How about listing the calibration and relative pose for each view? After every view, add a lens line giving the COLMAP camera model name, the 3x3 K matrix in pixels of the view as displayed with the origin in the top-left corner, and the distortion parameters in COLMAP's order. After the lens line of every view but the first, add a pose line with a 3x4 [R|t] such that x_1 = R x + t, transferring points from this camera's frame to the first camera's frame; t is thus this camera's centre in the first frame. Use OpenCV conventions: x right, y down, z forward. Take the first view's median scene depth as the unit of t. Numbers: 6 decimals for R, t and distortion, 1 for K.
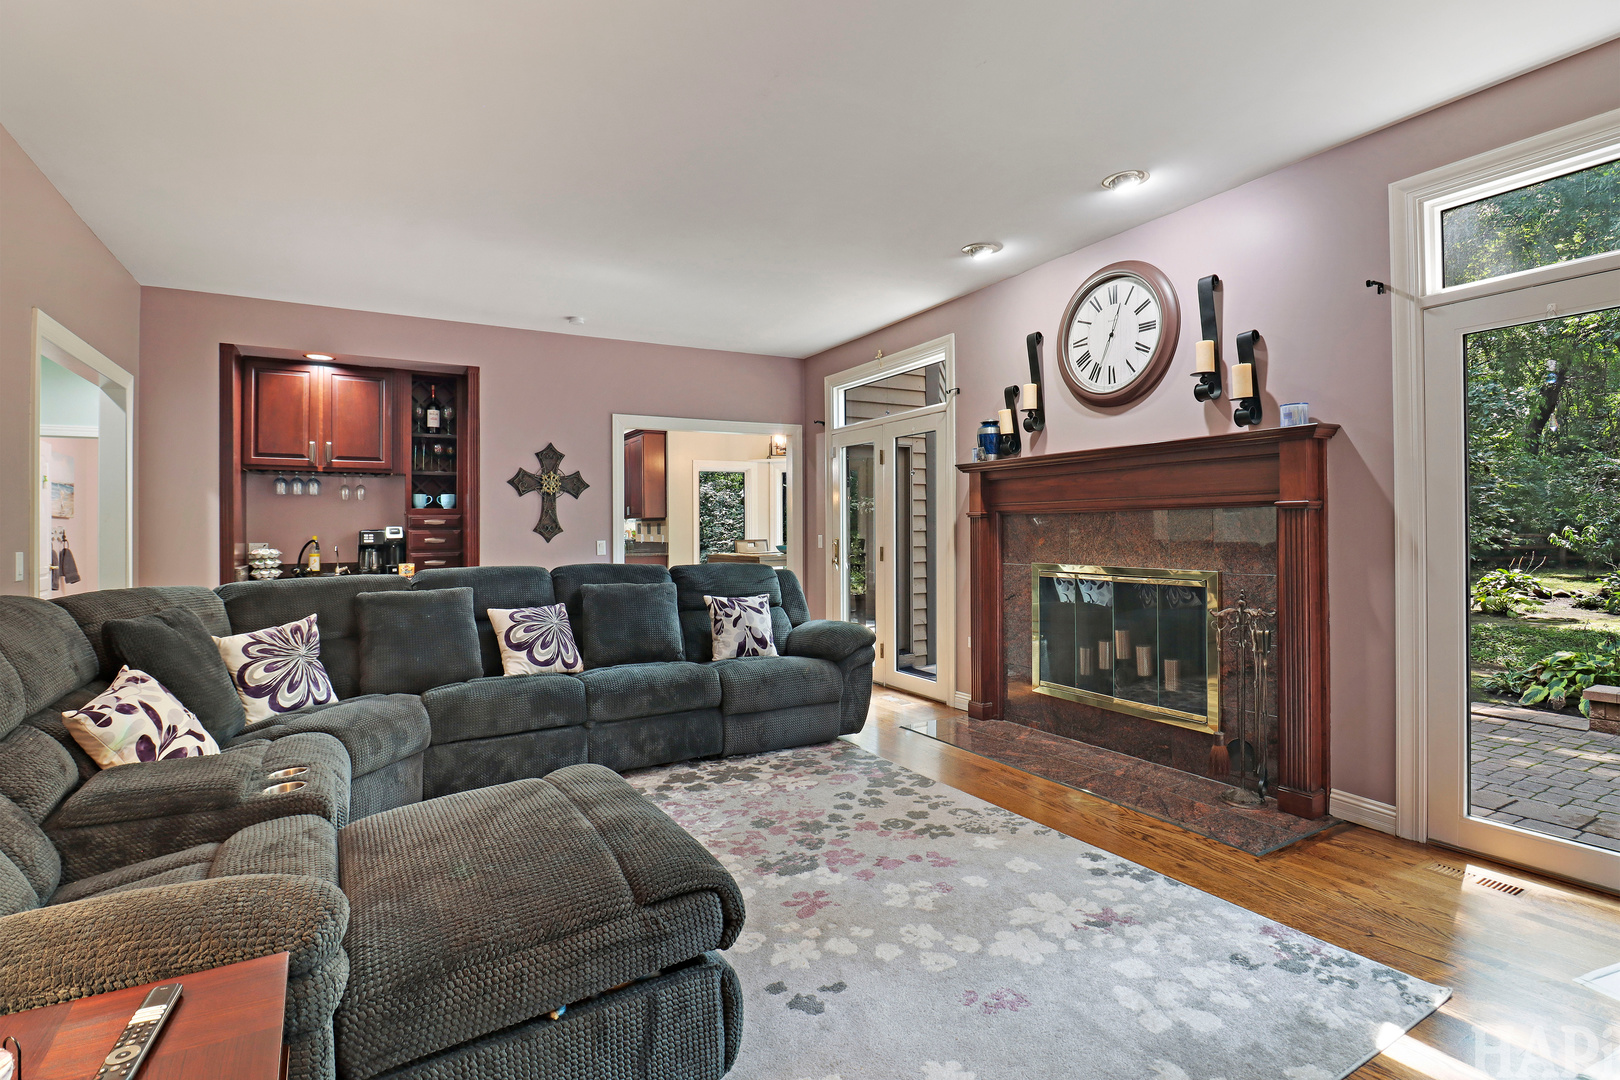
lens RADIAL K [[776.2, 0, 808.0], [0, 776.2, 534.1], [0, 0, 1]] dist [-0.014750, -0.001582]
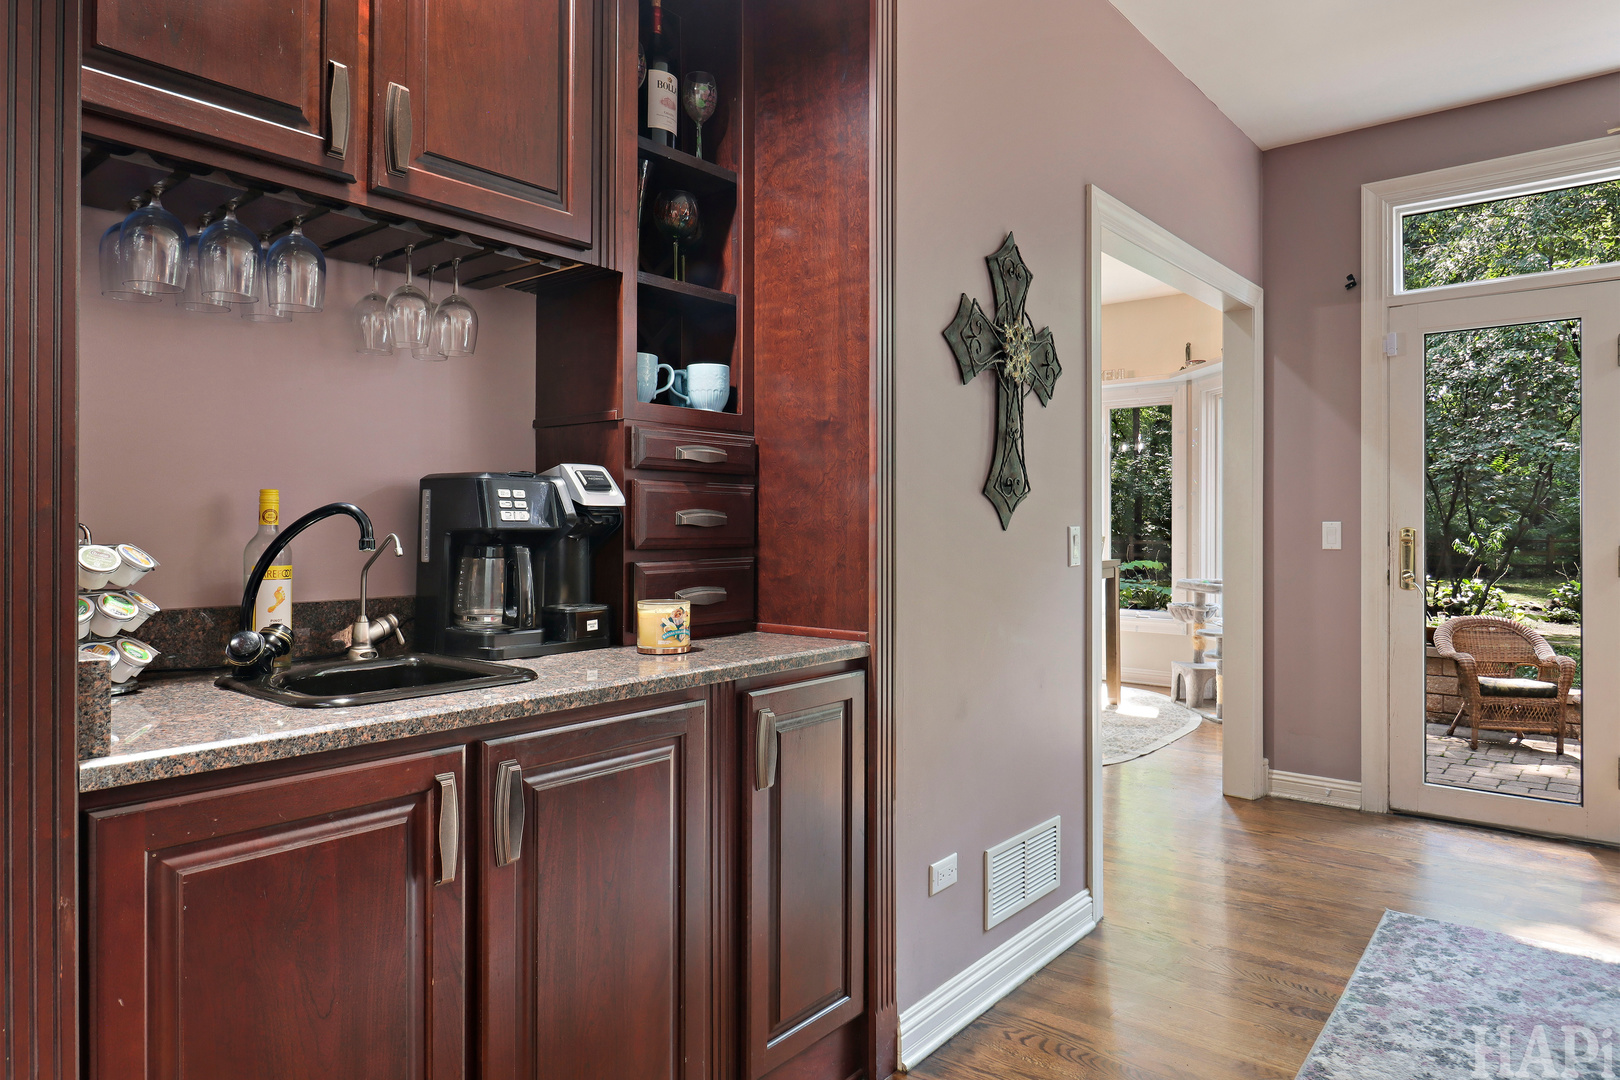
lens RADIAL K [[973.1, 0, 812.2], [0, 973.1, 535.2], [0, 0, 1]] dist [0.003827, 0.000753]
pose [[0.940775, 0.007640, 0.338944, -0.558397], [-0.006641, 0.999970, -0.004107, 0.015743], [-0.338965, 0.001613, 0.940797, 0.635576]]
